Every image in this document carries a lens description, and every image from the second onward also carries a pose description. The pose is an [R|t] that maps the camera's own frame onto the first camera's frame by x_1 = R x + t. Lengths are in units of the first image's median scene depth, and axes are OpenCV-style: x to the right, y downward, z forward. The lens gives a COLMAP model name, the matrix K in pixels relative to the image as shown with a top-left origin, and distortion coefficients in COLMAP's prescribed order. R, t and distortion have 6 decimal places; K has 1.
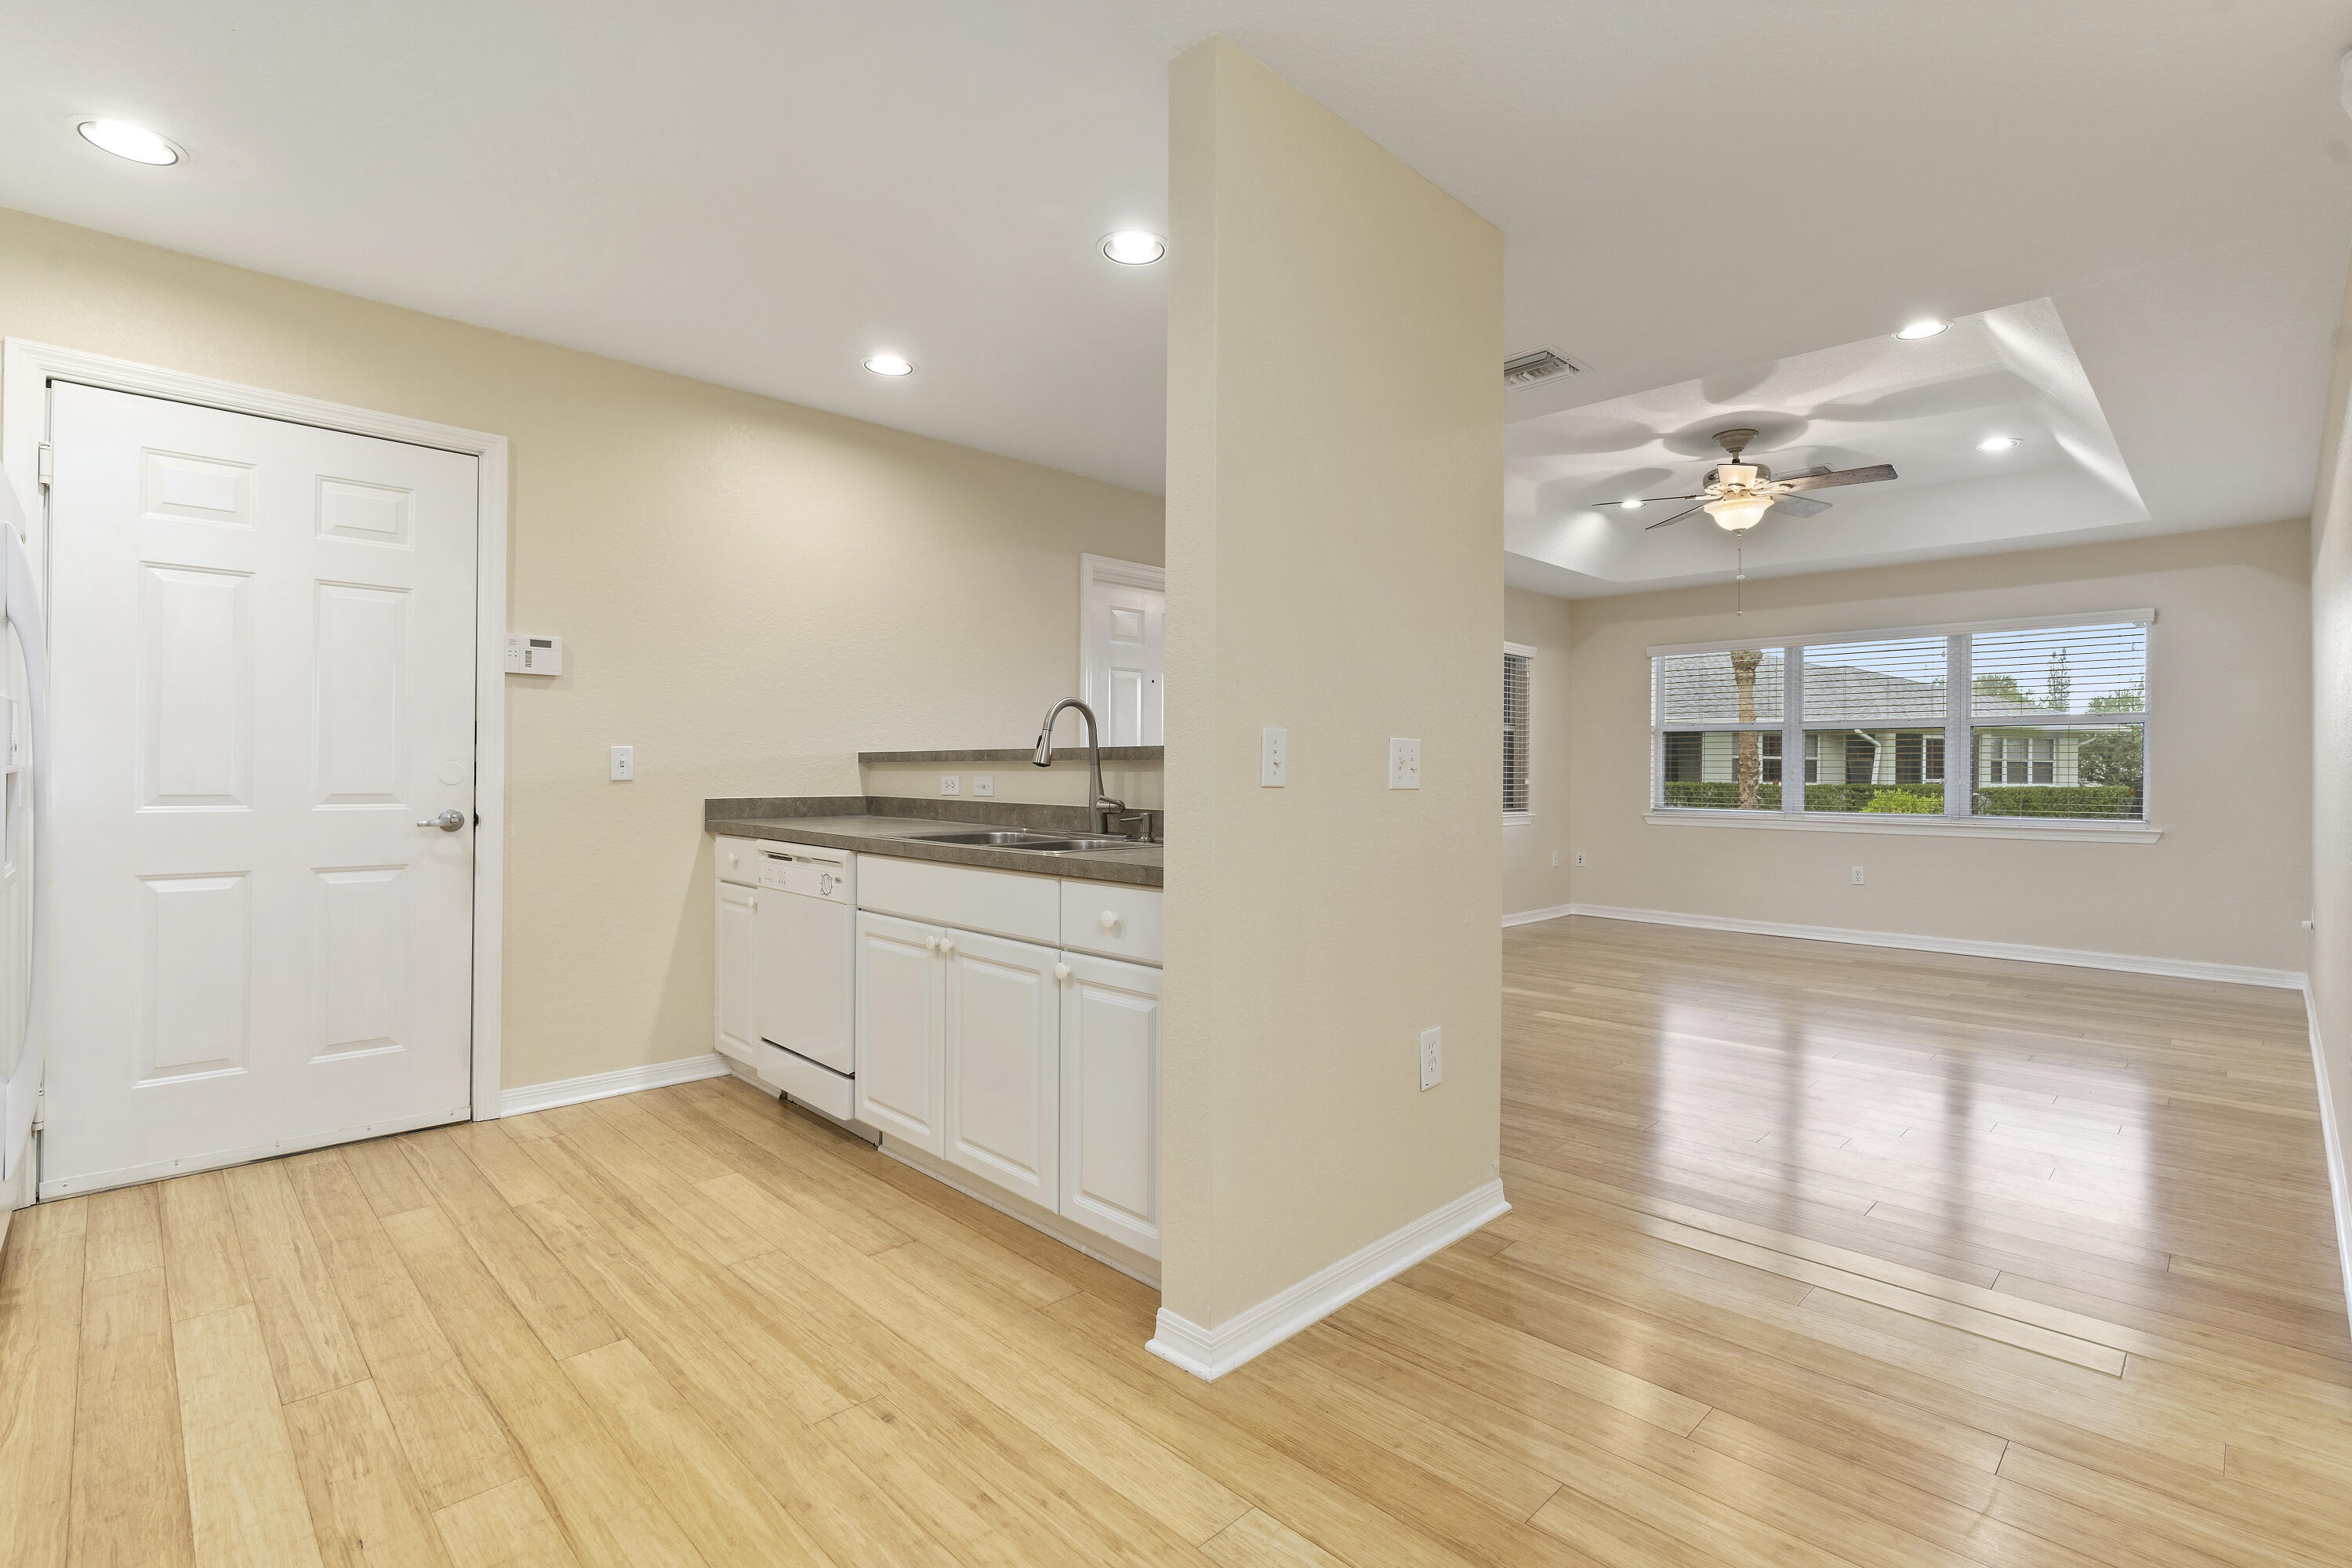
lens RADIAL K [[1091.8, 0, 1180.0], [0, 1091.8, 773.9], [0, 0, 1]] dist [-0.004404, 0.002083]
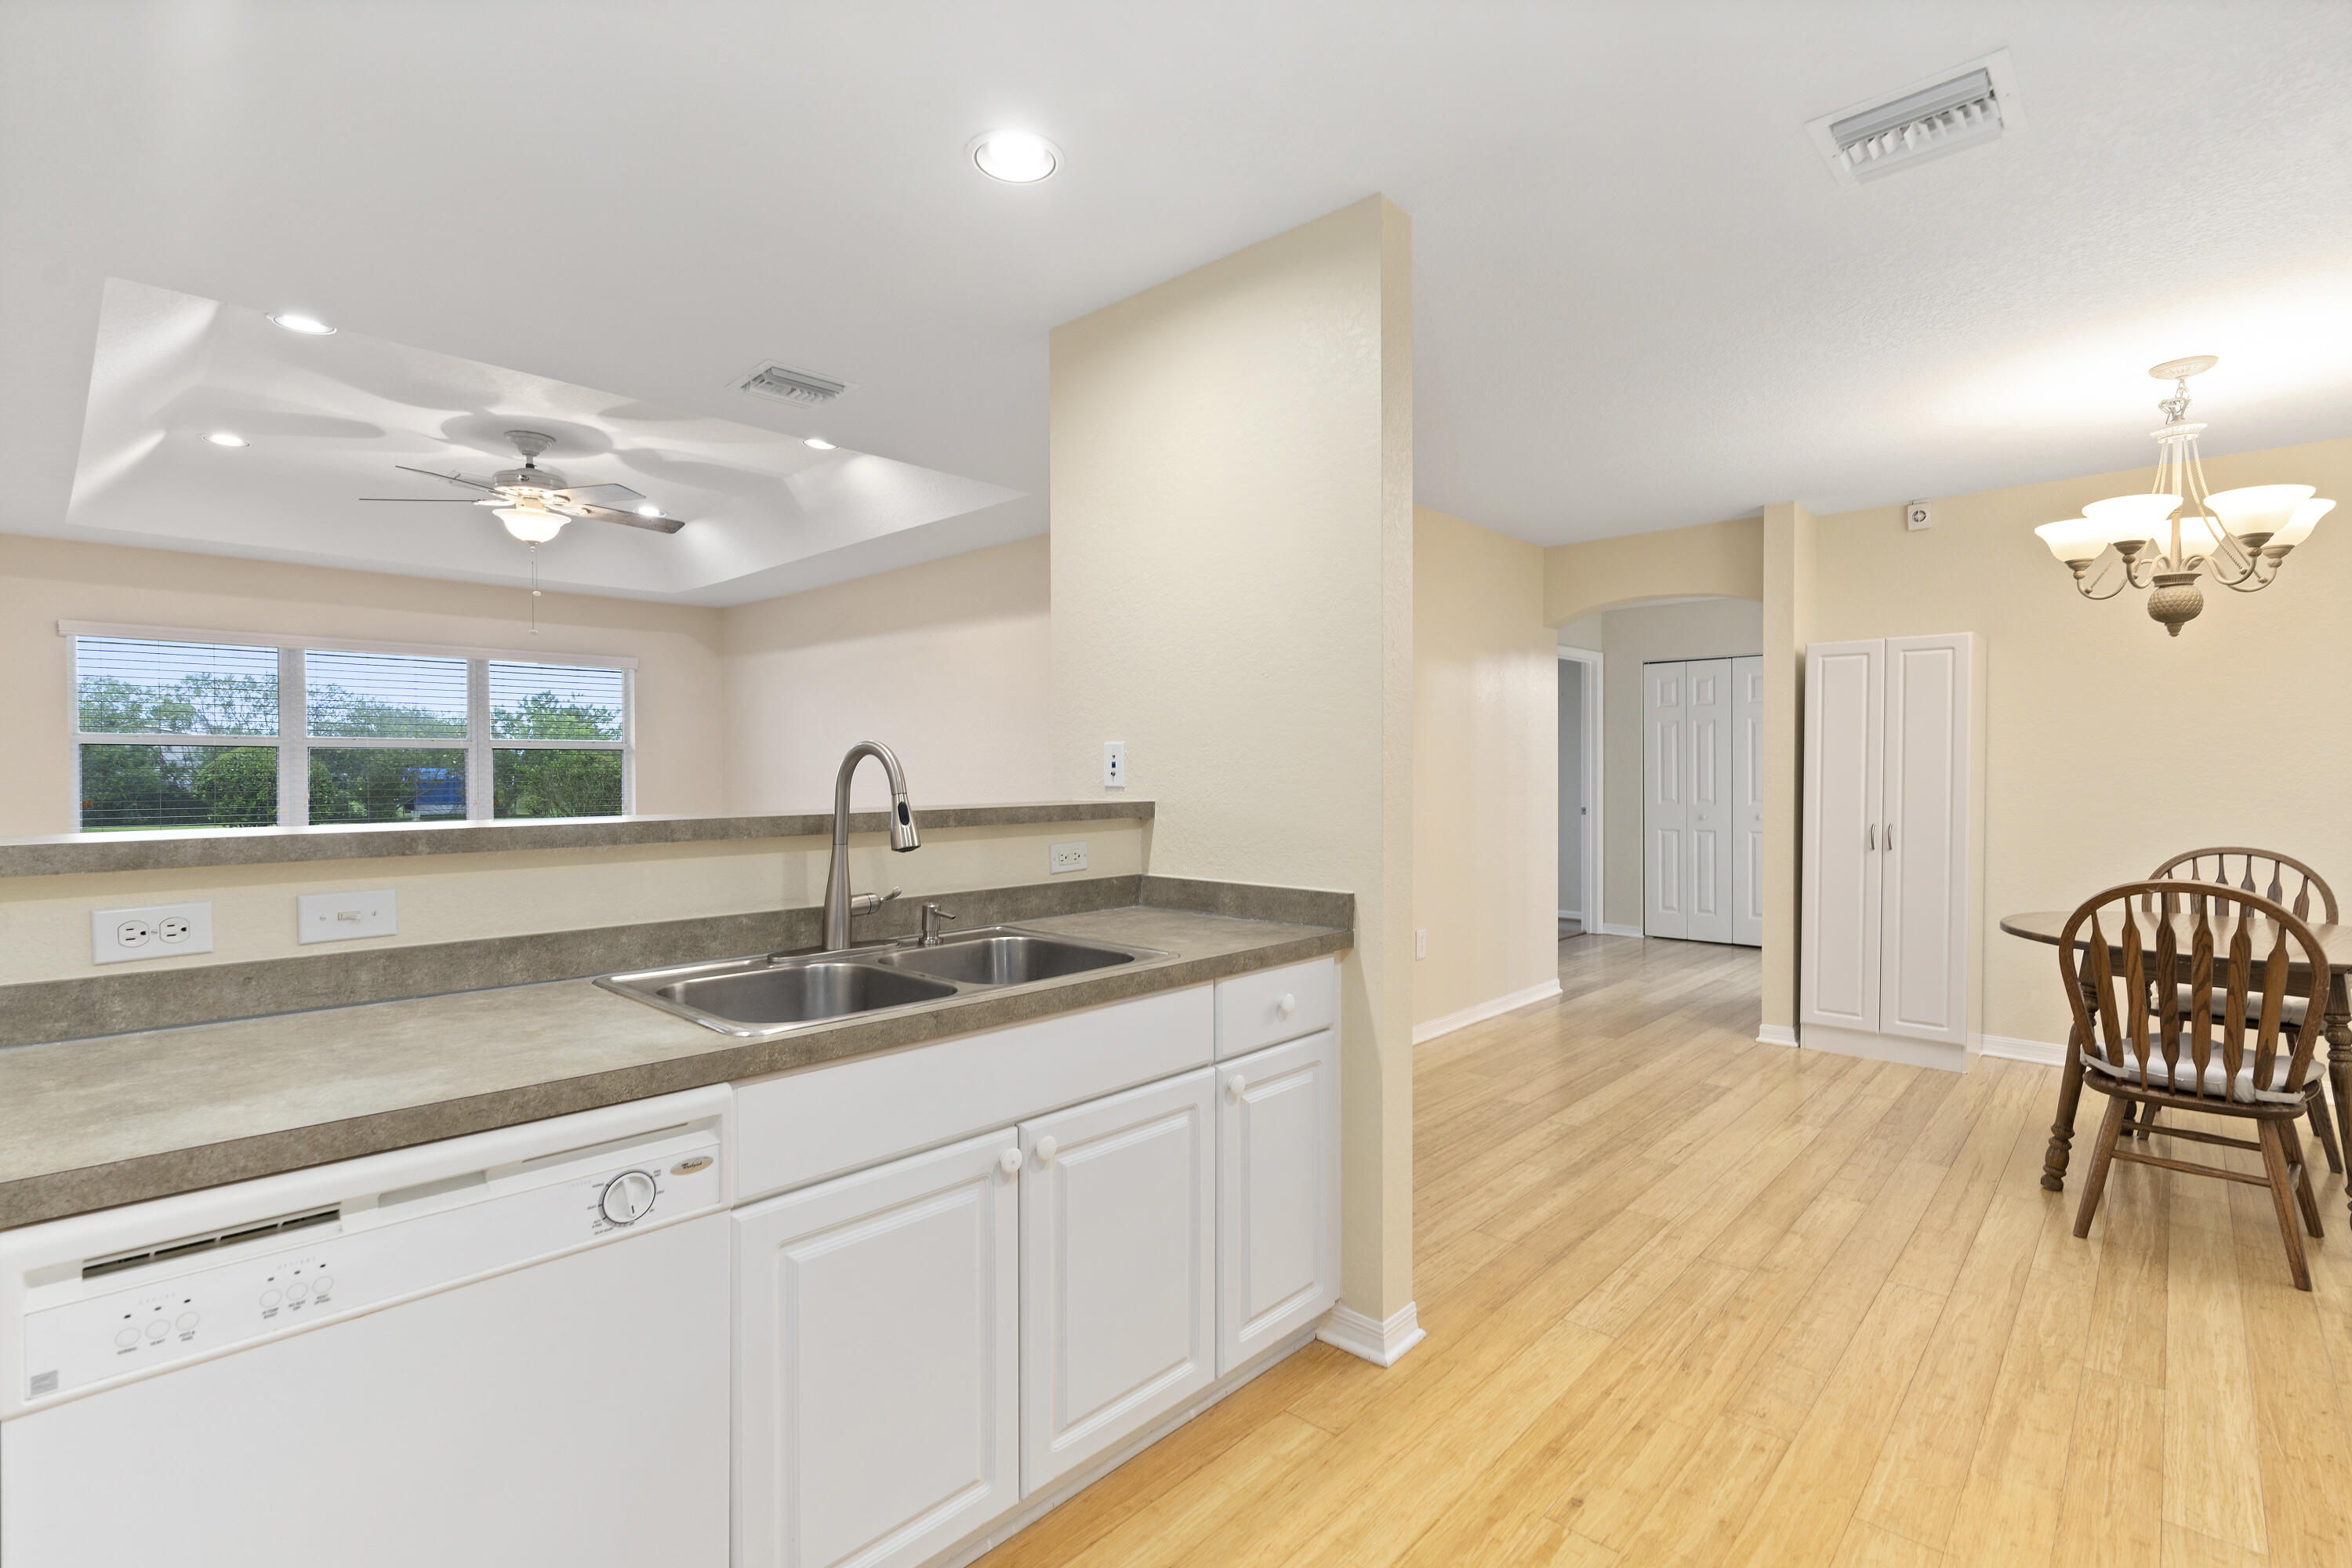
lens RADIAL K [[1119.0, 0, 1176.0], [0, 1119.0, 784.0], [0, 0, 1]] dist [0.001497, 0.000745]
pose [[-0.060538, -0.012939, 0.998082, -0.748480], [0.009144, 0.999867, 0.013517, -0.047951], [-0.998124, 0.009945, -0.060412, 0.846173]]
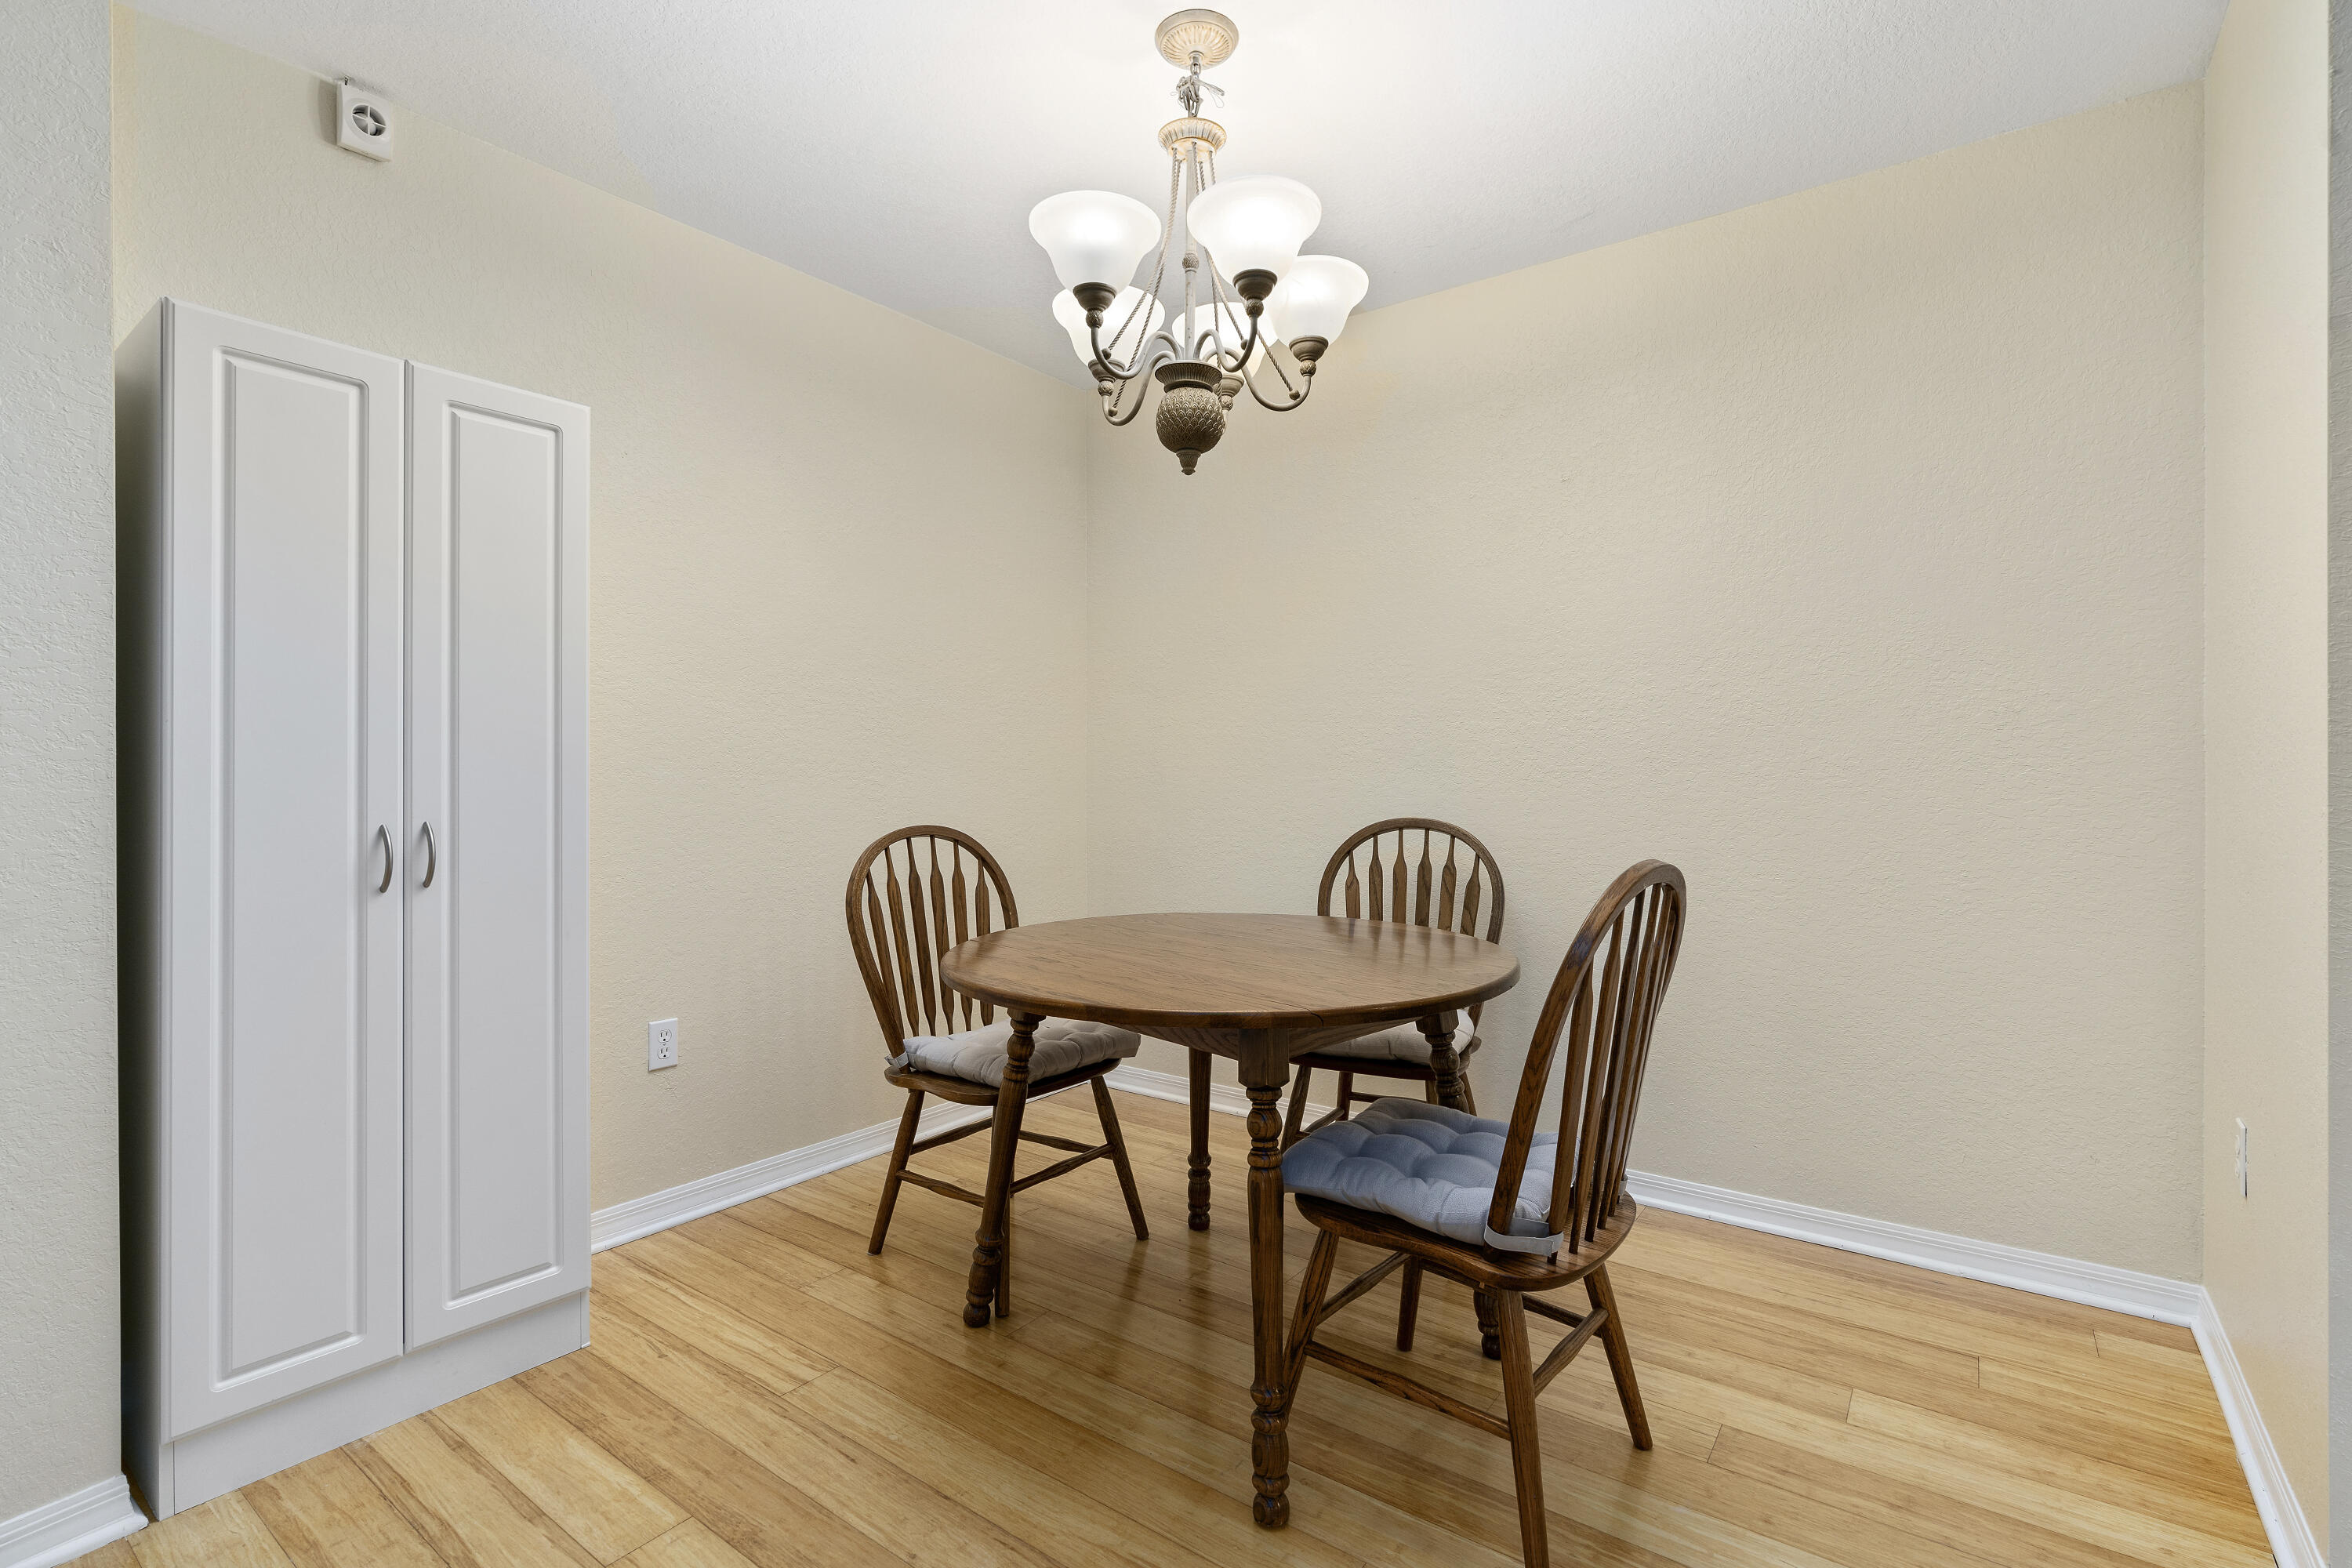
lens RADIAL K [[1091.8, 0, 1180.0], [0, 1091.8, 773.9], [0, 0, 1]] dist [-0.004404, 0.002083]
pose [[-0.990109, -0.006296, -0.140159, 0.357841], [-0.007277, 0.999952, 0.006491, 0.001185], [0.140112, 0.007447, -0.990108, 0.444259]]
